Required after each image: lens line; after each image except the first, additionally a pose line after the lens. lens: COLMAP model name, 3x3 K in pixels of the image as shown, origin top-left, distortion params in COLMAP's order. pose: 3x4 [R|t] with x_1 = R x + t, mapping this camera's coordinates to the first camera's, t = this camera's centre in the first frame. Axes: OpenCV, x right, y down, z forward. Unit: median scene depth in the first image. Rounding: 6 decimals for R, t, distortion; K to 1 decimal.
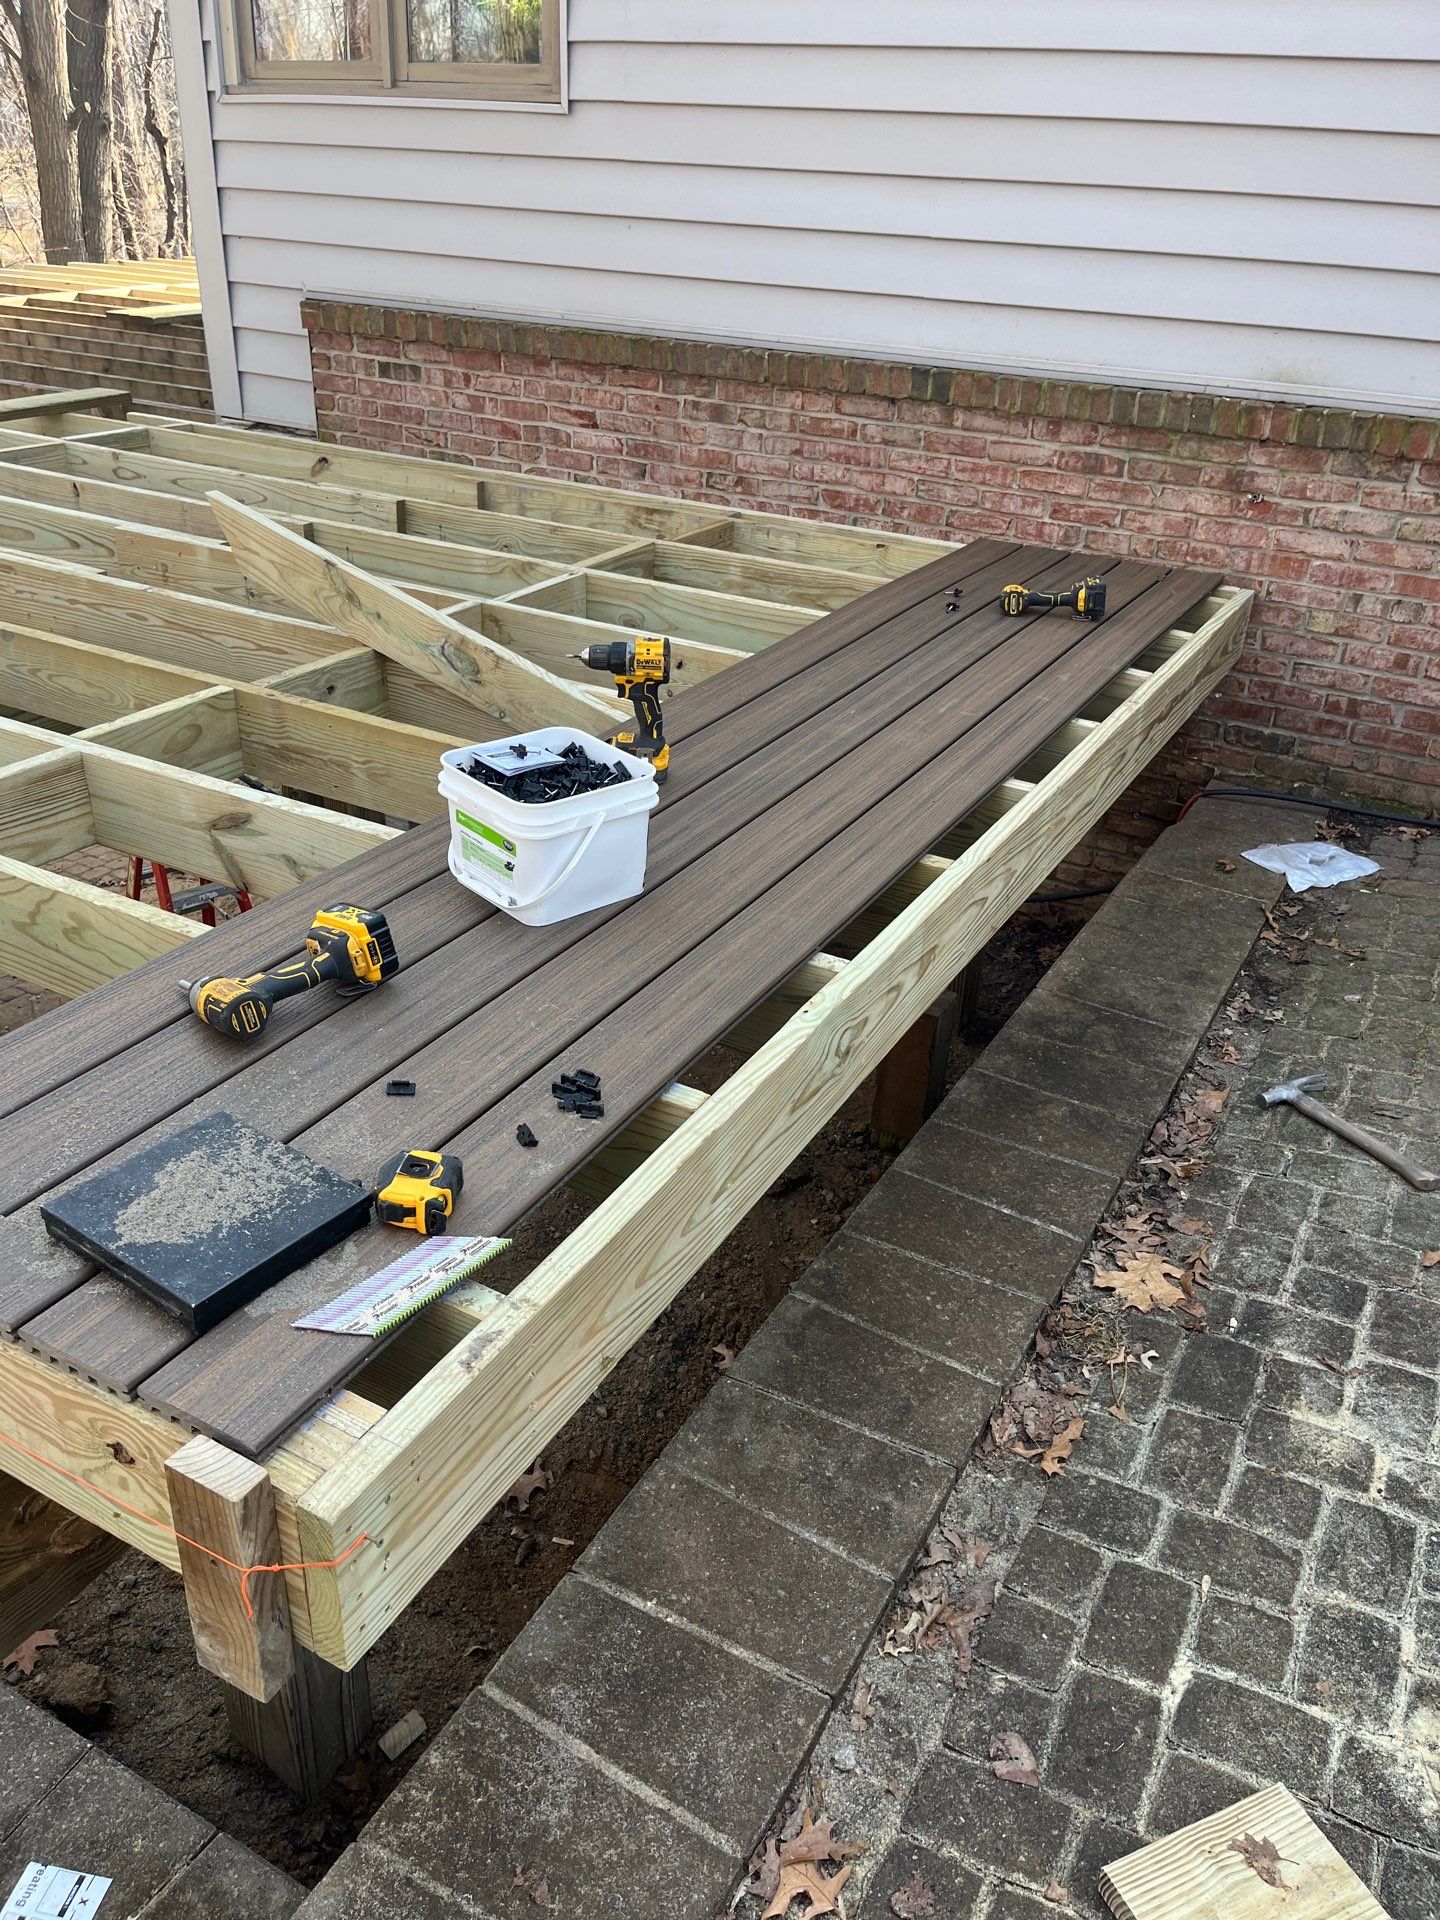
lens RADIAL K [[1464.0, 0, 702.9], [0, 1464.0, 973.0], [0, 0, 1]] dist [0.062728, -0.079682]
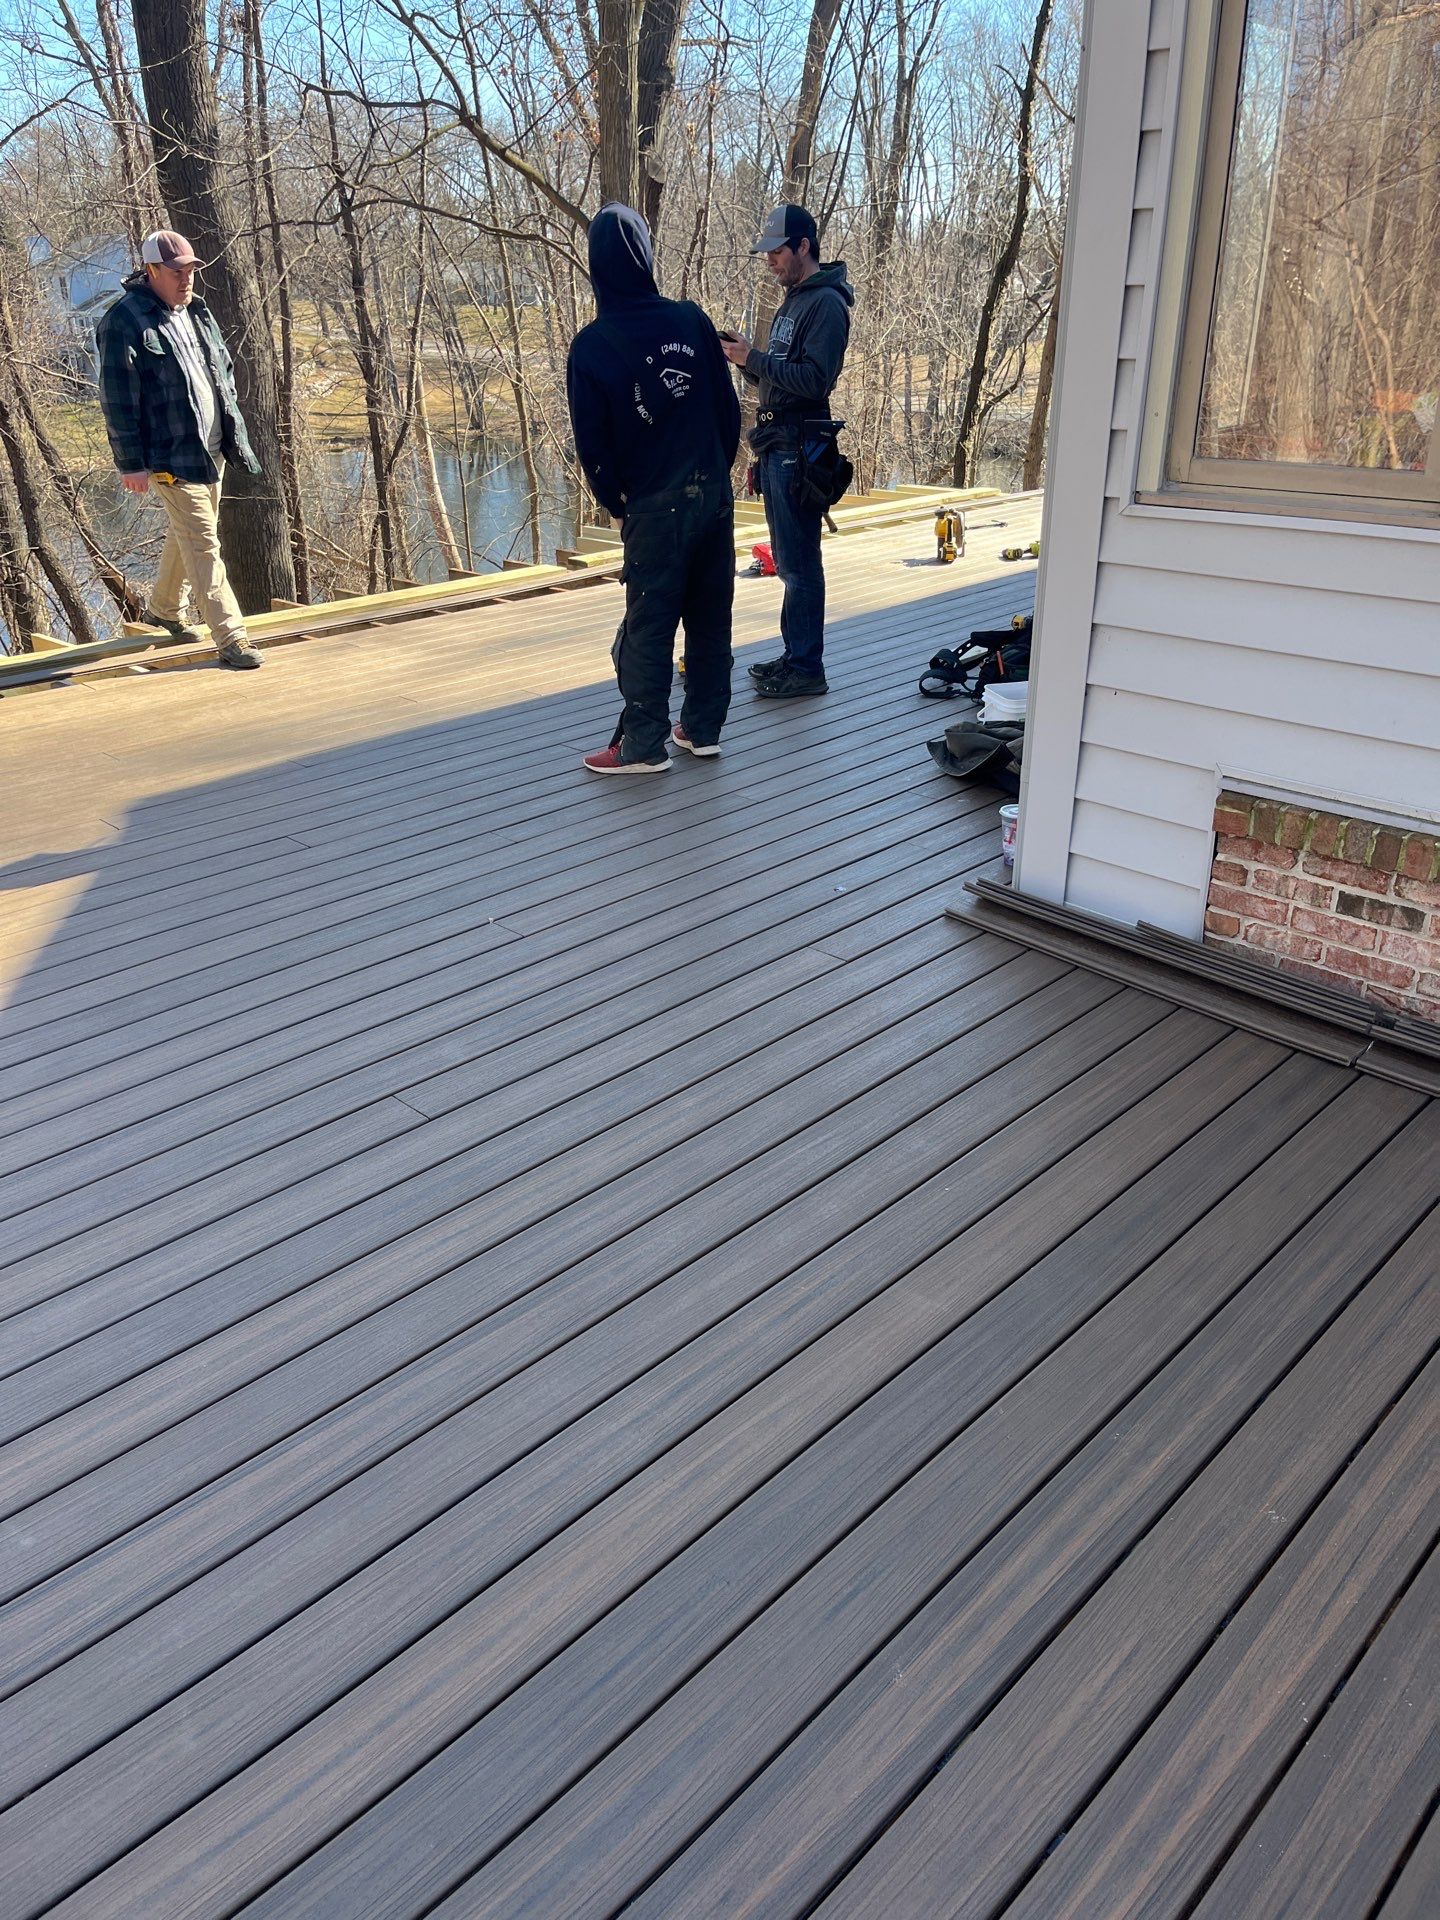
lens RADIAL K [[1463.8, 0, 720.0], [0, 1463.8, 957.0], [0, 0, 1]] dist [0.051552, -0.058528]
pose [[0.967901, 0.062111, -0.243536, -0.330777], [-0.081109, 0.994330, -0.068766, -0.324374], [0.237884, 0.086312, 0.967451, 0.313979]]
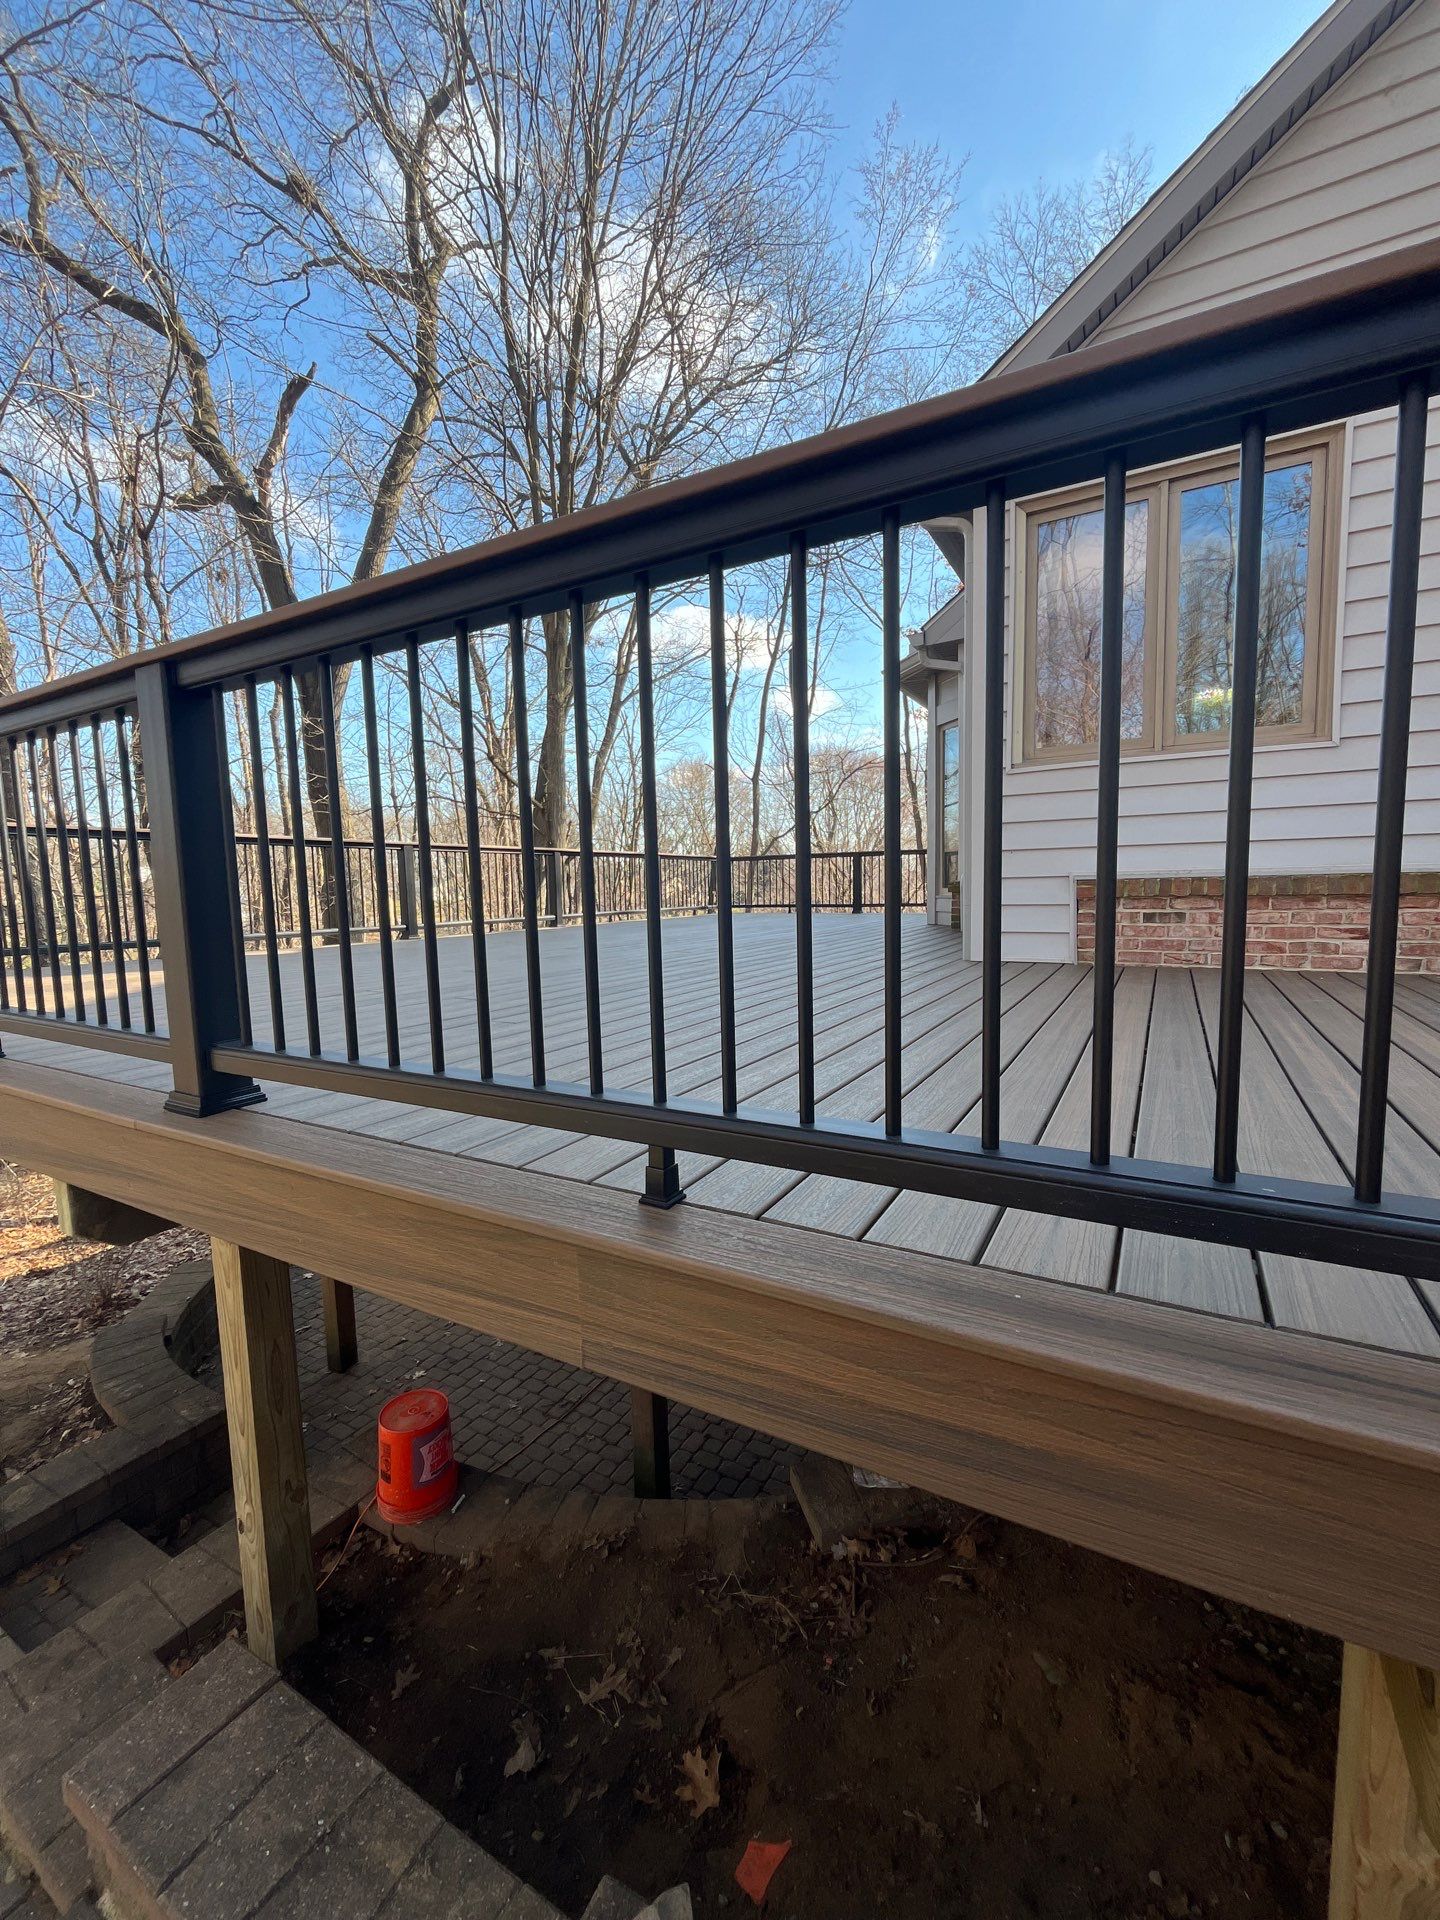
lens RADIAL K [[787.8, 0, 723.4], [0, 787.8, 958.4], [0, 0, 1]] dist [0.002000, -0.000134]
pose [[0.998293, -0.057930, -0.007372, -0.642617], [0.049969, 0.912709, -0.405544, -0.079694], [0.030222, 0.404483, 0.914046, 0.300562]]
